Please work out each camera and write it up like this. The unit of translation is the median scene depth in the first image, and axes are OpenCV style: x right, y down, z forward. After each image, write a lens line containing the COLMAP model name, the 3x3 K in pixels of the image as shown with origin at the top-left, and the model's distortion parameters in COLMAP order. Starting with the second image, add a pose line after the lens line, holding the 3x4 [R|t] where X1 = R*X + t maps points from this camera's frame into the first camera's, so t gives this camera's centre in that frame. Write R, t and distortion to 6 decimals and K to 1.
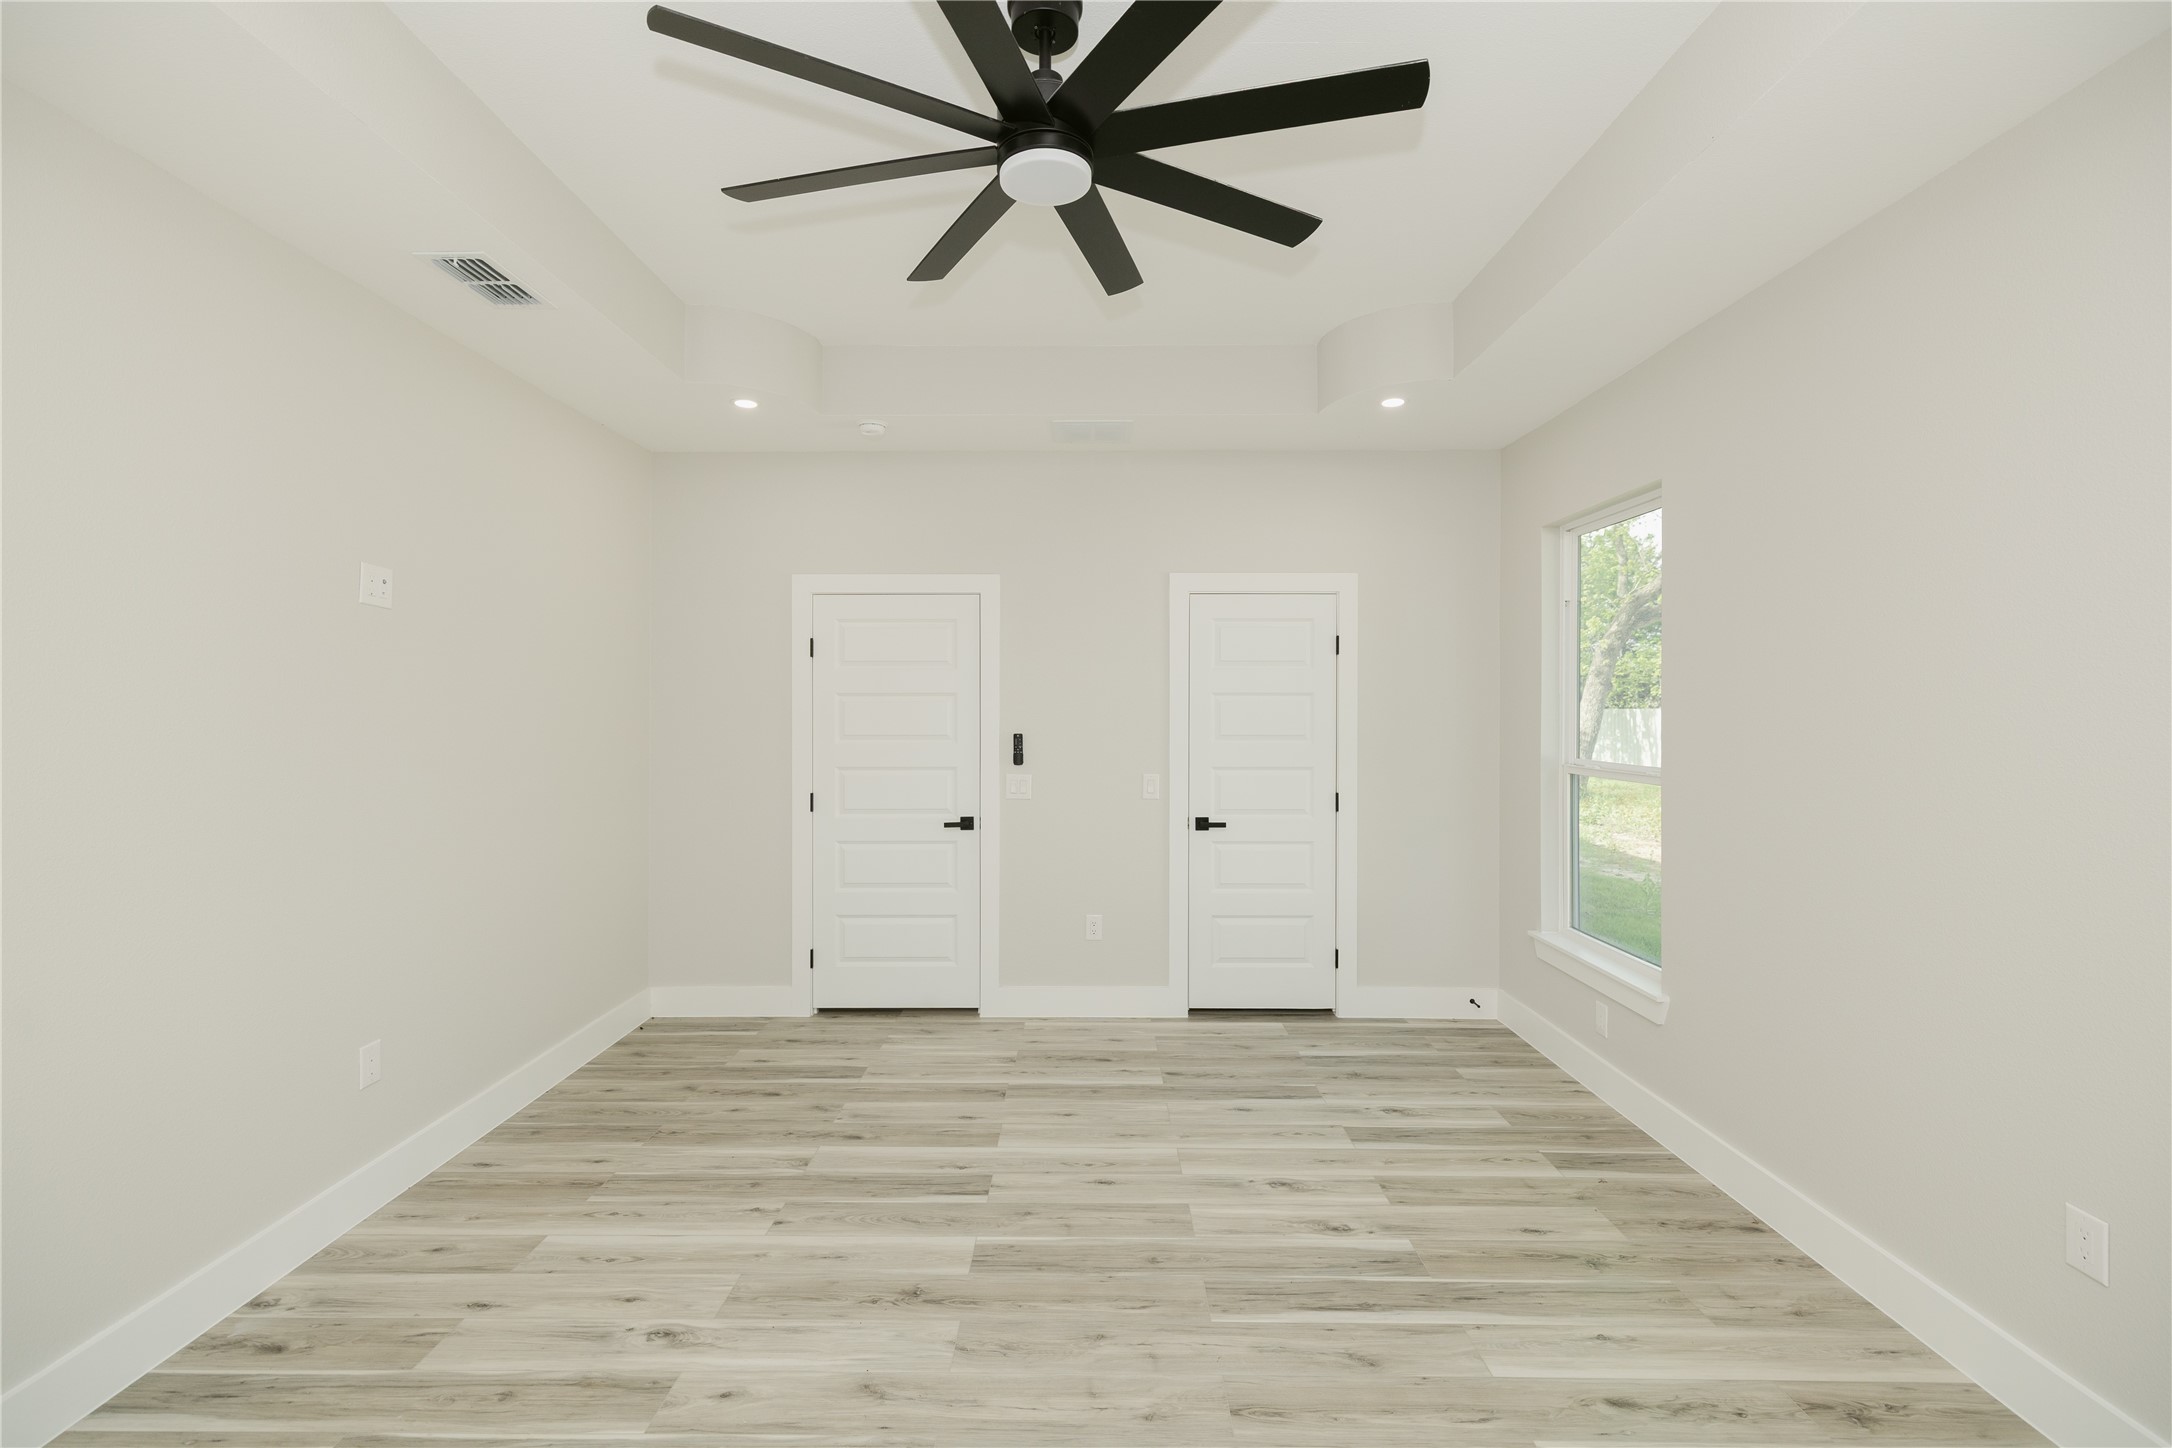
lens RADIAL K [[1009.6, 0, 1046.7], [0, 1009.6, 707.2], [0, 0, 1]] dist [0.007538, 0.000392]
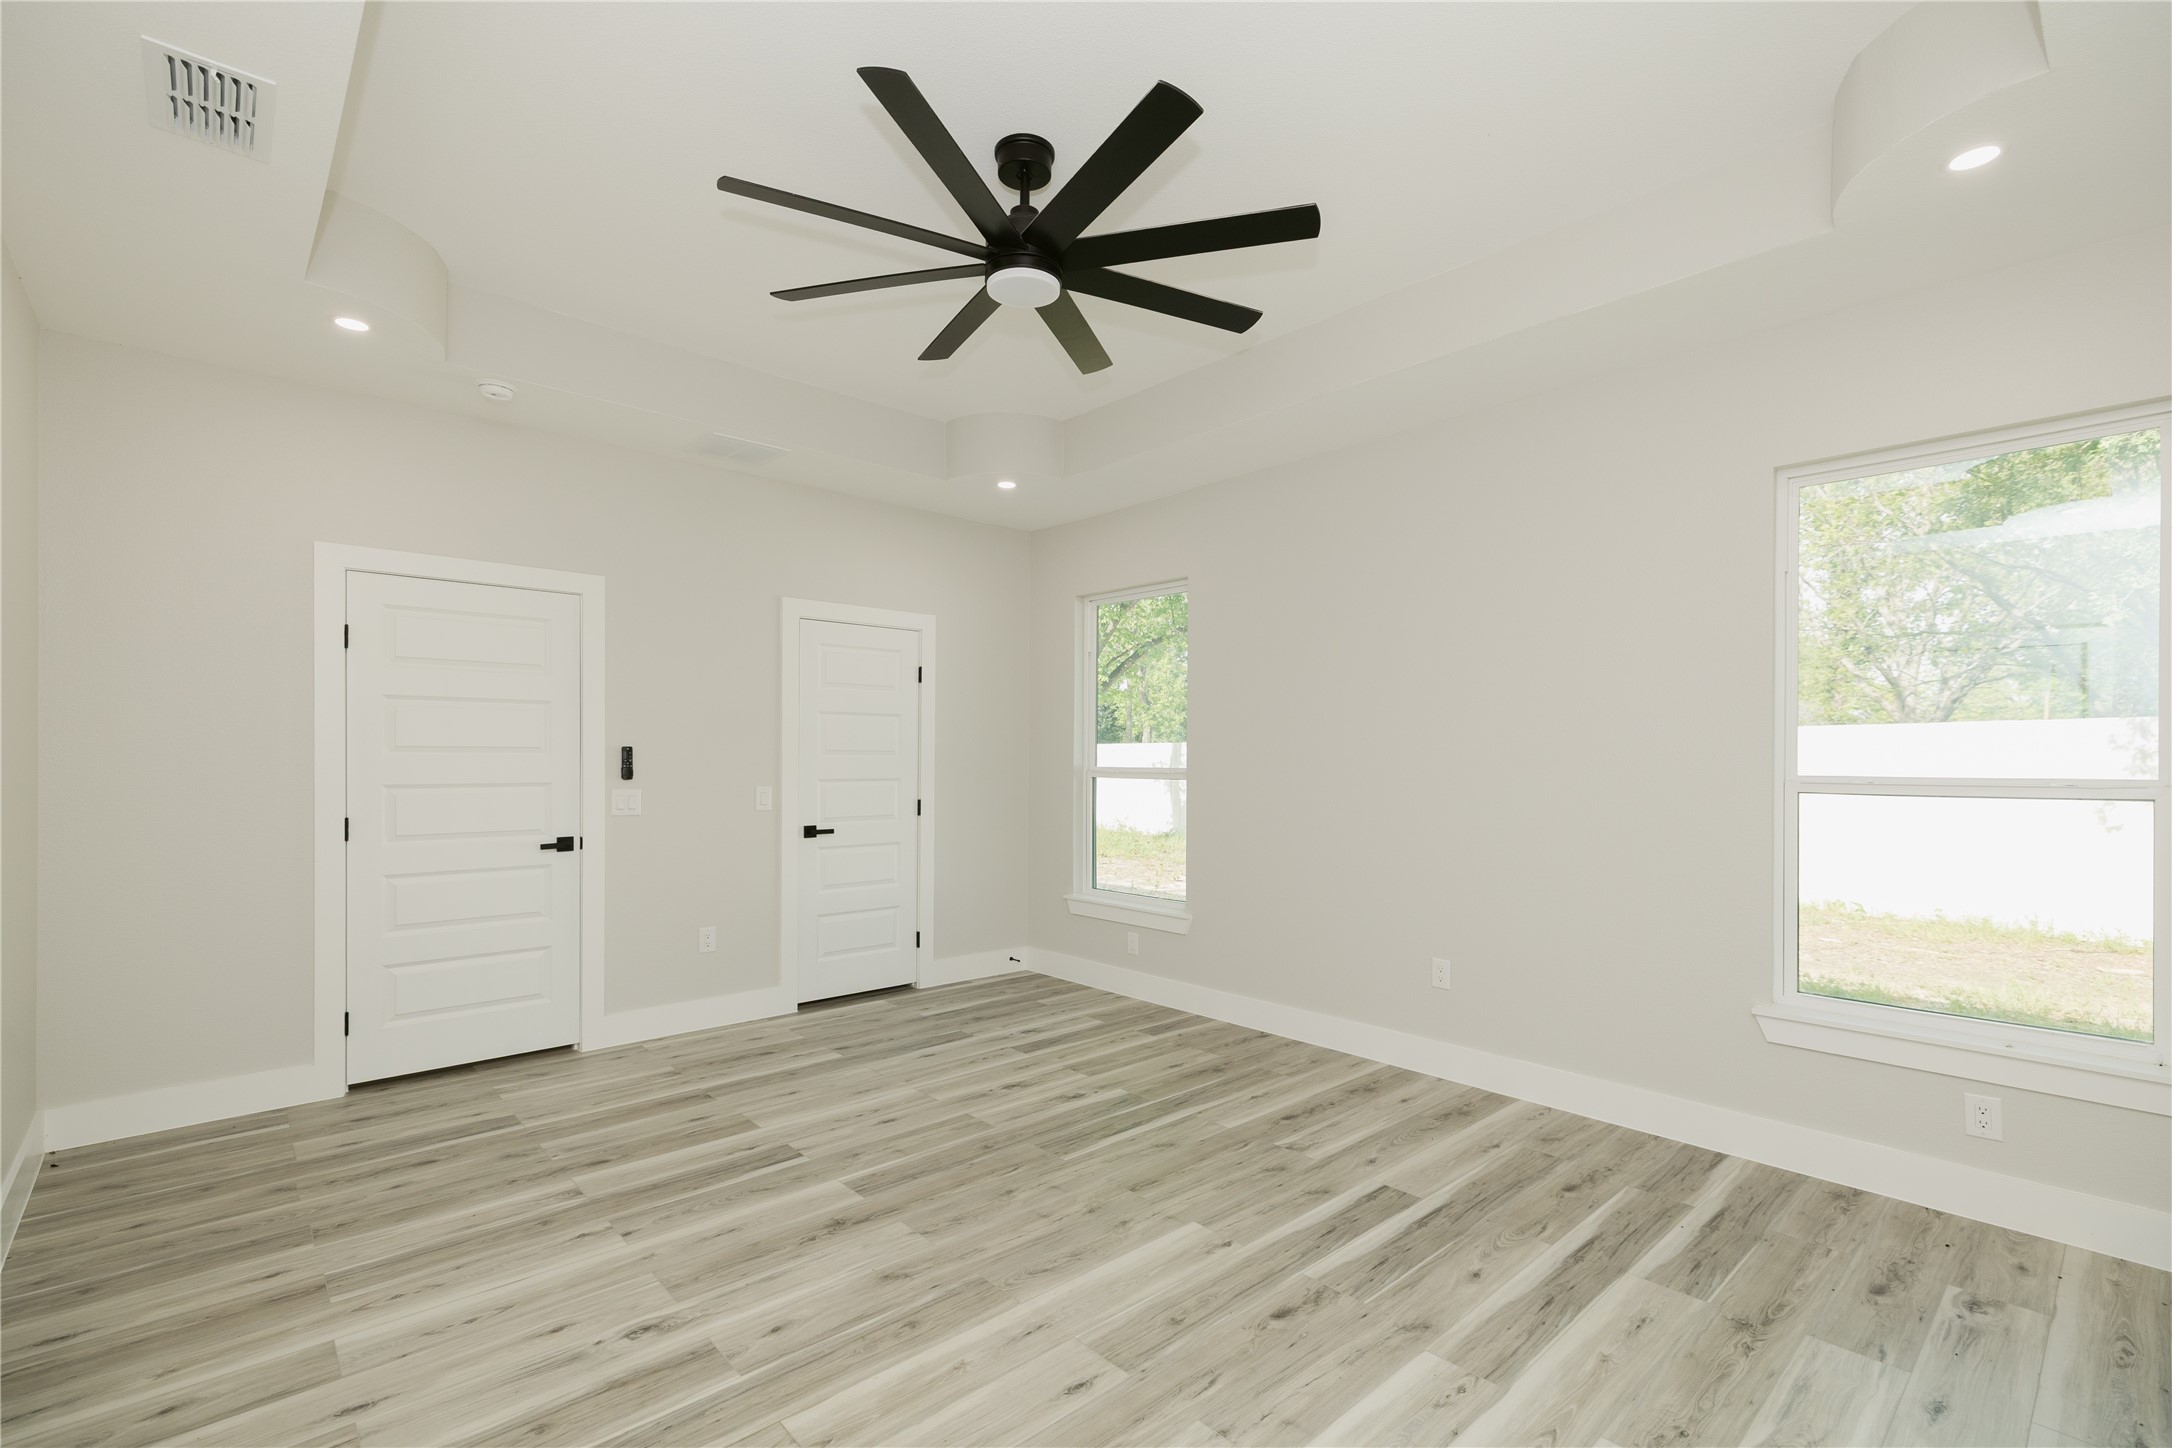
lens RADIAL K [[1009.6, 0, 1118.6], [0, 1009.6, 765.8], [0, 0, 1]] dist [0.007538, 0.000392]
pose [[0.707174, 0.000634, 0.707040, -0.560067], [-0.007391, 0.999952, 0.006496, 0.051585], [-0.707001, -0.009820, 0.707144, -0.002720]]
